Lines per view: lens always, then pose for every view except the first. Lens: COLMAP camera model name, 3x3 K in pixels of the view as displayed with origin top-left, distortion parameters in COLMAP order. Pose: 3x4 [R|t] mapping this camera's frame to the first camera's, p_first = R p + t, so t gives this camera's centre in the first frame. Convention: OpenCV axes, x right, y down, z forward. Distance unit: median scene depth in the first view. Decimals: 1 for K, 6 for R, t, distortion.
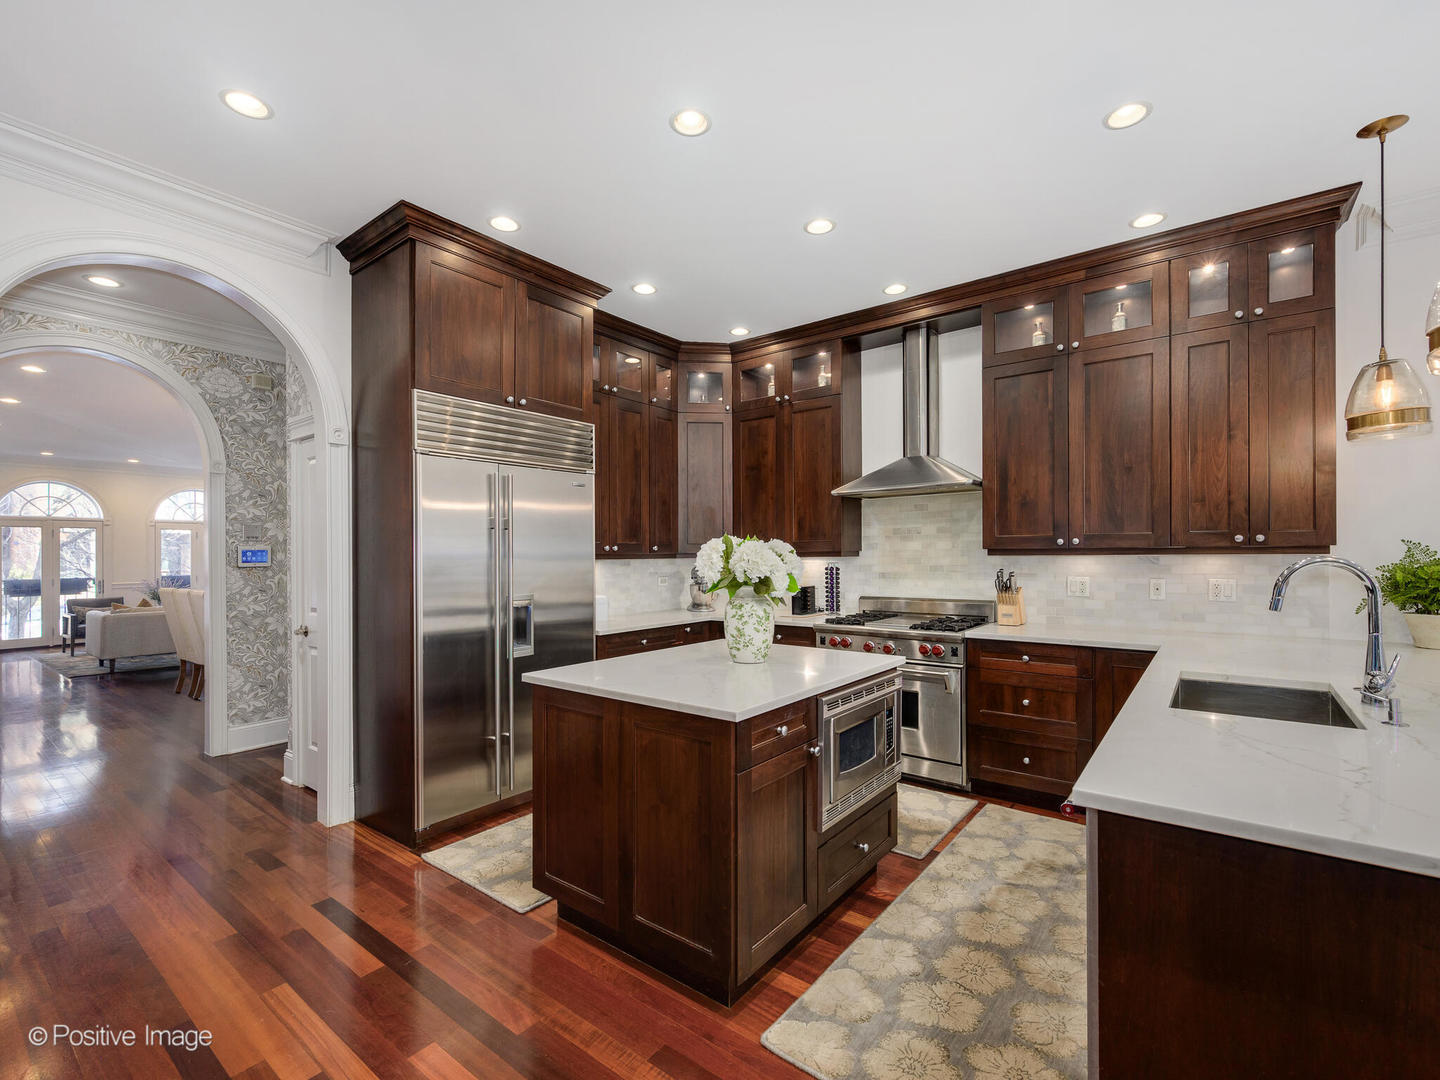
lens RADIAL K [[655.0, 0, 747.5], [0, 655.0, 541.3], [0, 0, 1]] dist [0.001611, -0.000720]
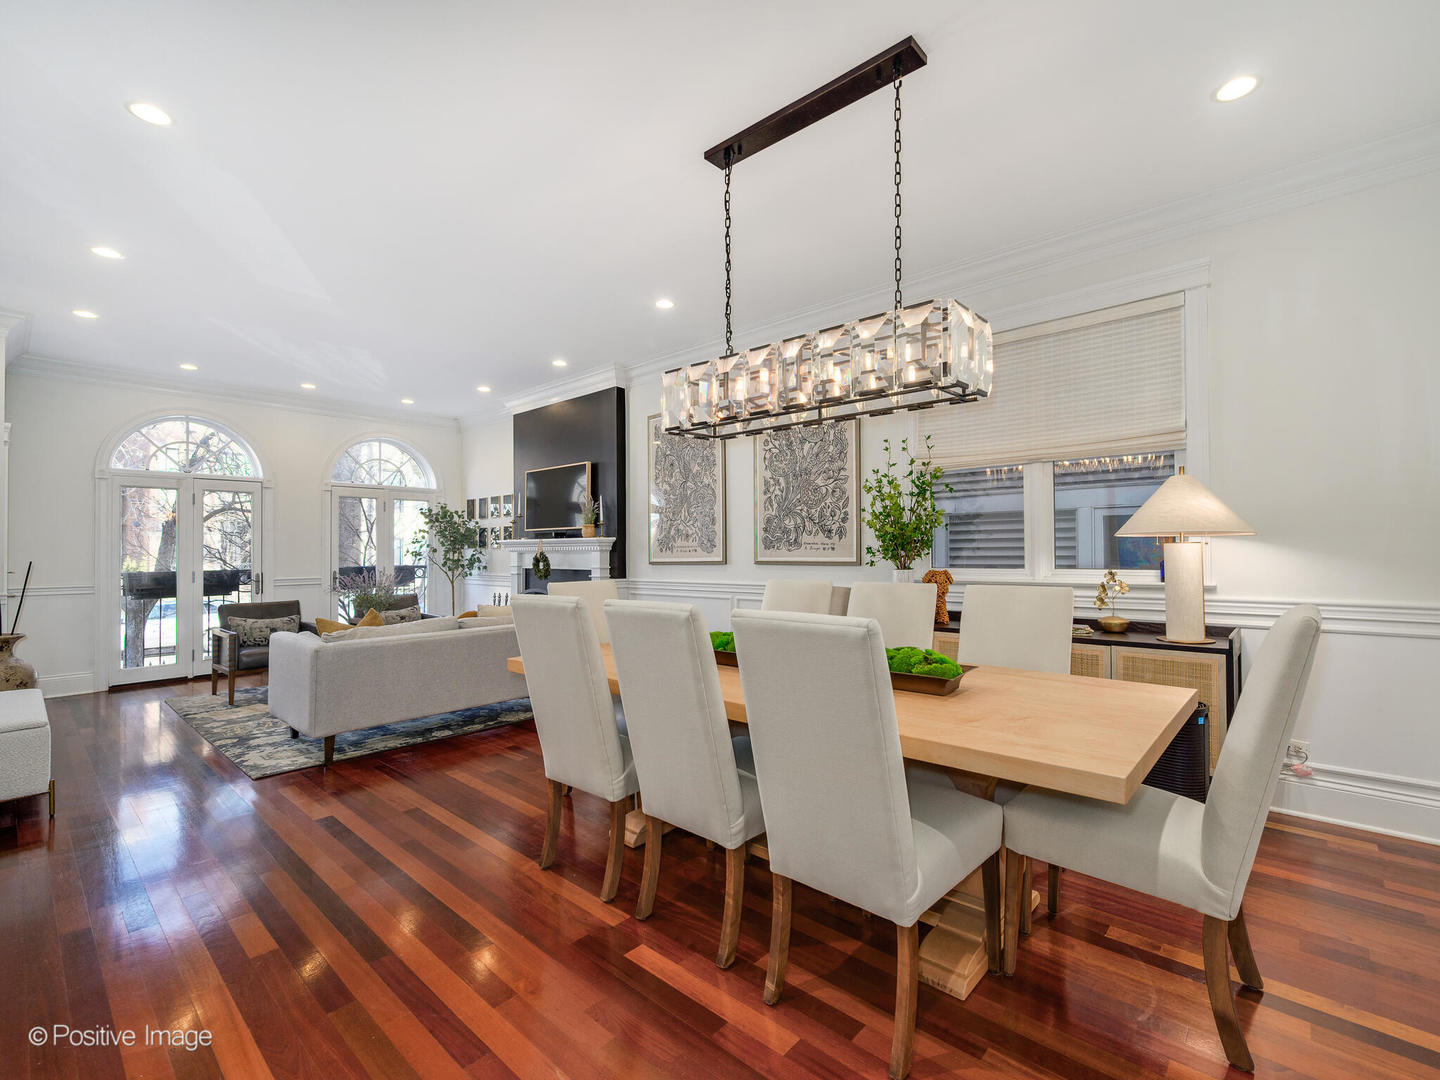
lens RADIAL K [[653.4, 0, 718.5], [0, 653.4, 543.8], [0, 0, 1]] dist [-0.002905, 0.000076]
pose [[0.994724, -0.000966, -0.102579, -1.156670], [0.001888, 0.999959, 0.008894, 0.054692], [0.102567, -0.009041, 0.994685, 0.993953]]
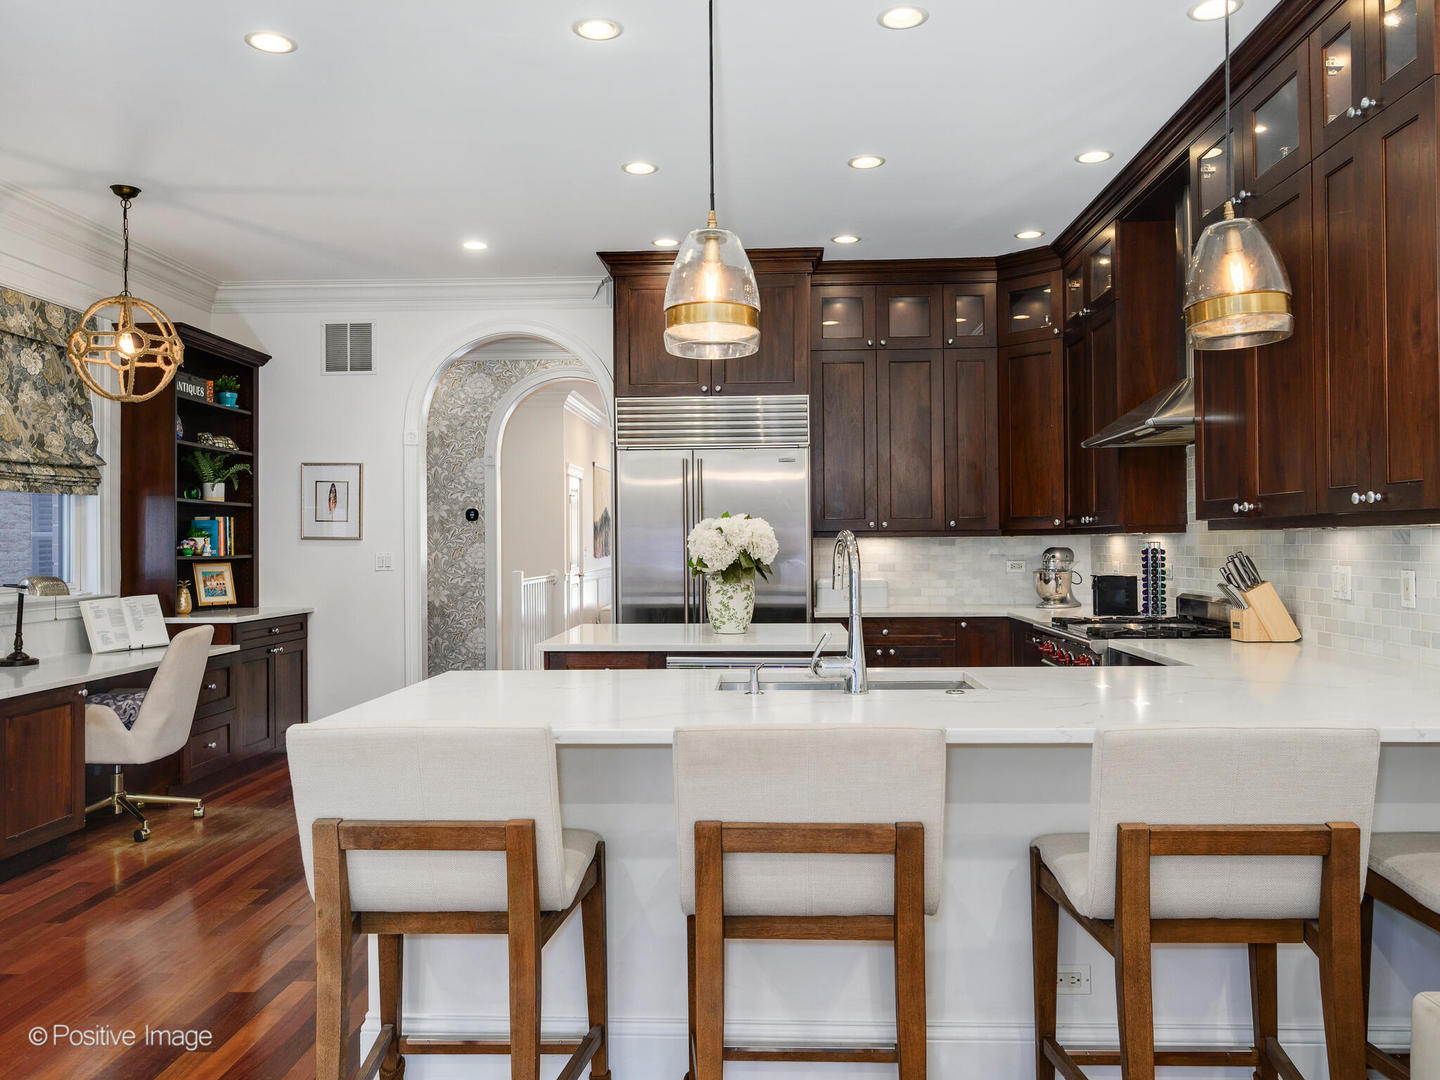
lens RADIAL K [[1060.0, 0, 720.0], [0, 1060.0, 540.0], [0, 0, 1]] dist [-0.013619, -0.002019]
pose [[0.554008, 0.003514, -0.832504, 0.939145], [0.017689, 0.999716, 0.015991, 0.005452], [0.832323, -0.023585, 0.553789, 0.037387]]
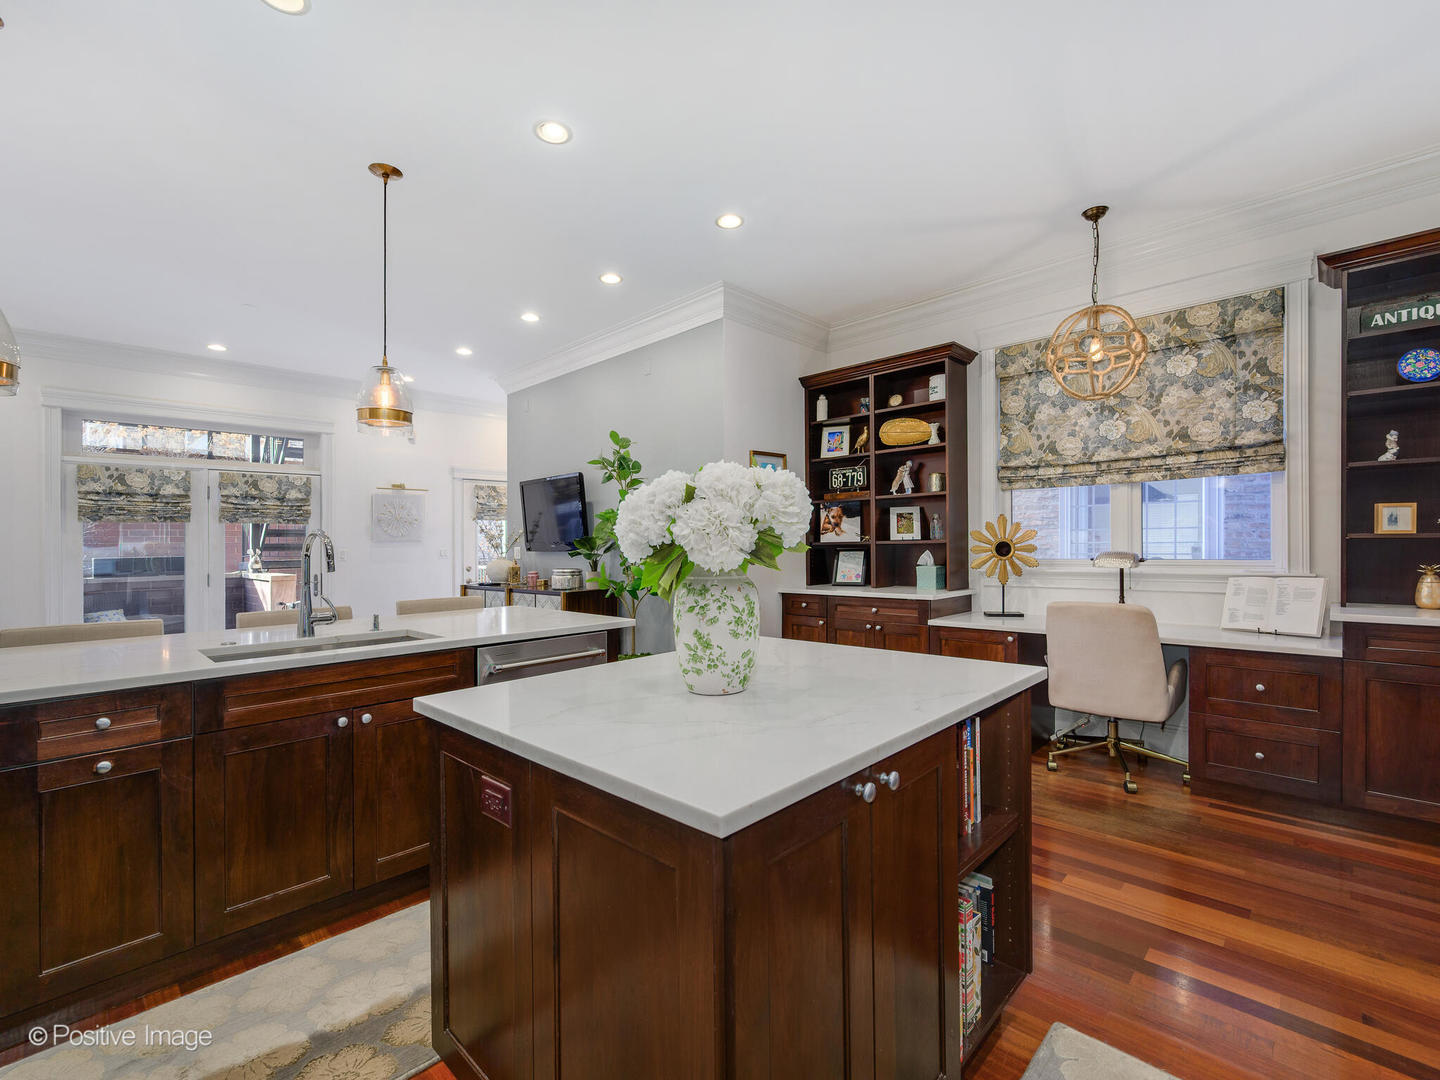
lens RADIAL K [[653.4, 0, 718.5], [0, 653.4, 543.8], [0, 0, 1]] dist [-0.002905, 0.000076]
pose [[-0.990268, 0.024484, 0.137003, -0.062337], [0.021968, 0.999562, -0.019845, 0.047170], [-0.137429, -0.016642, -0.990372, 1.035571]]
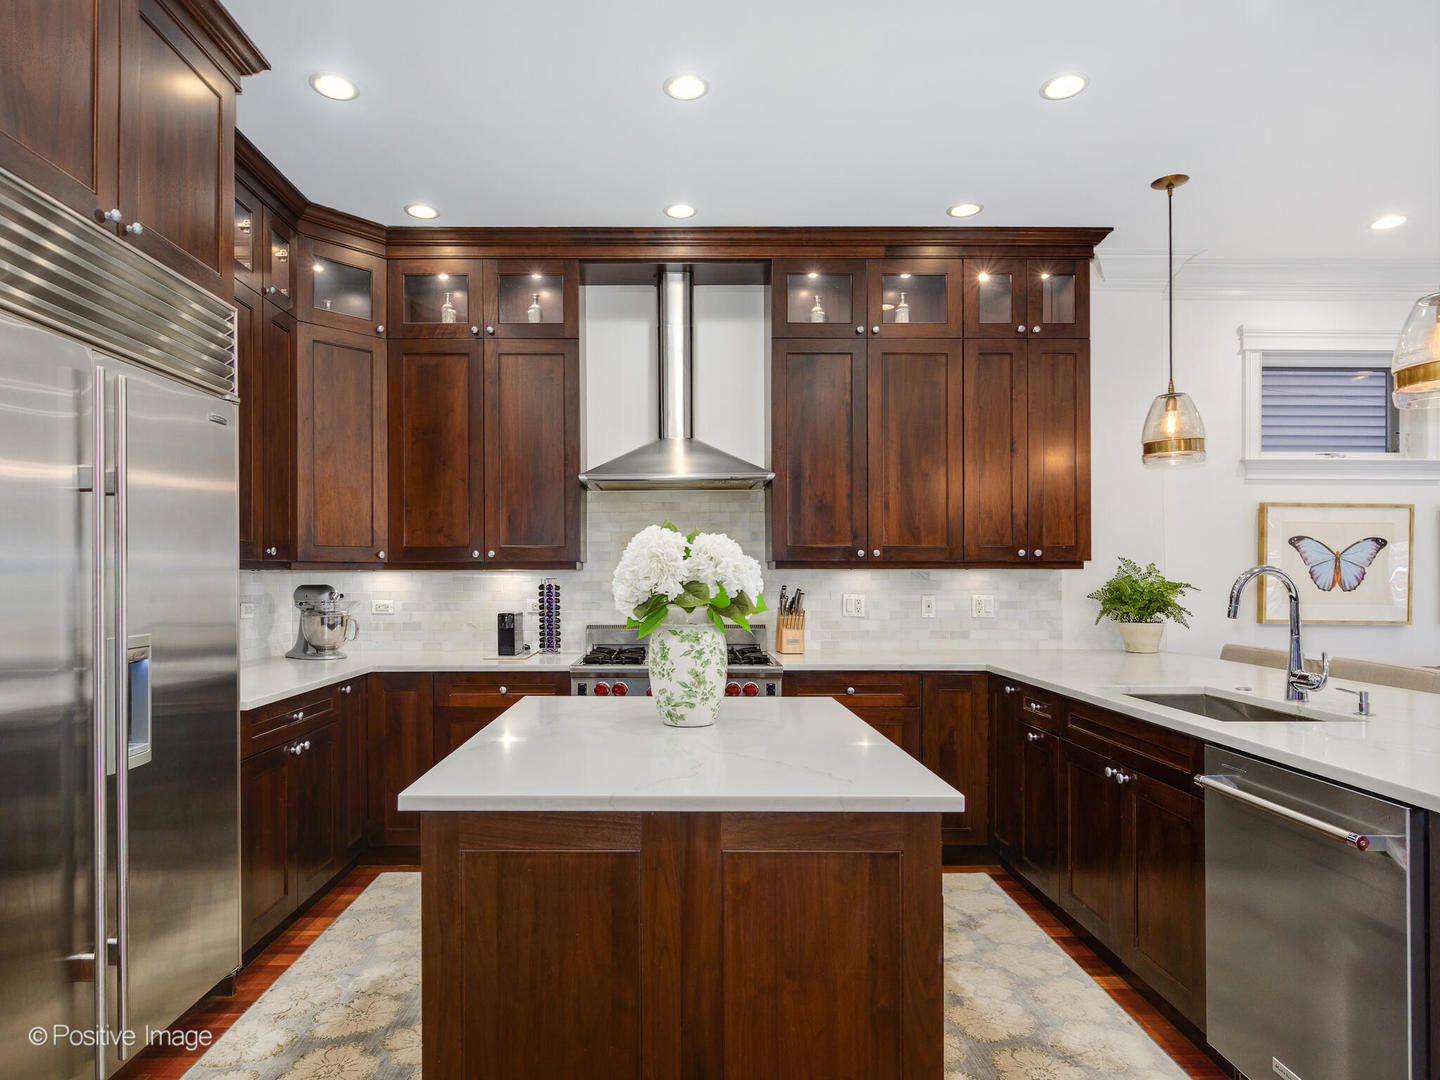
lens RADIAL K [[819.7, 0, 702.5], [0, 819.7, 568.6], [0, 0, 1]] dist [-0.000060, 0.000212]
pose [[0.798490, 0.013234, 0.601863, -0.317557], [-0.017997, 0.999836, 0.001892, 0.020845], [-0.601740, -0.012343, 0.798597, 0.241709]]
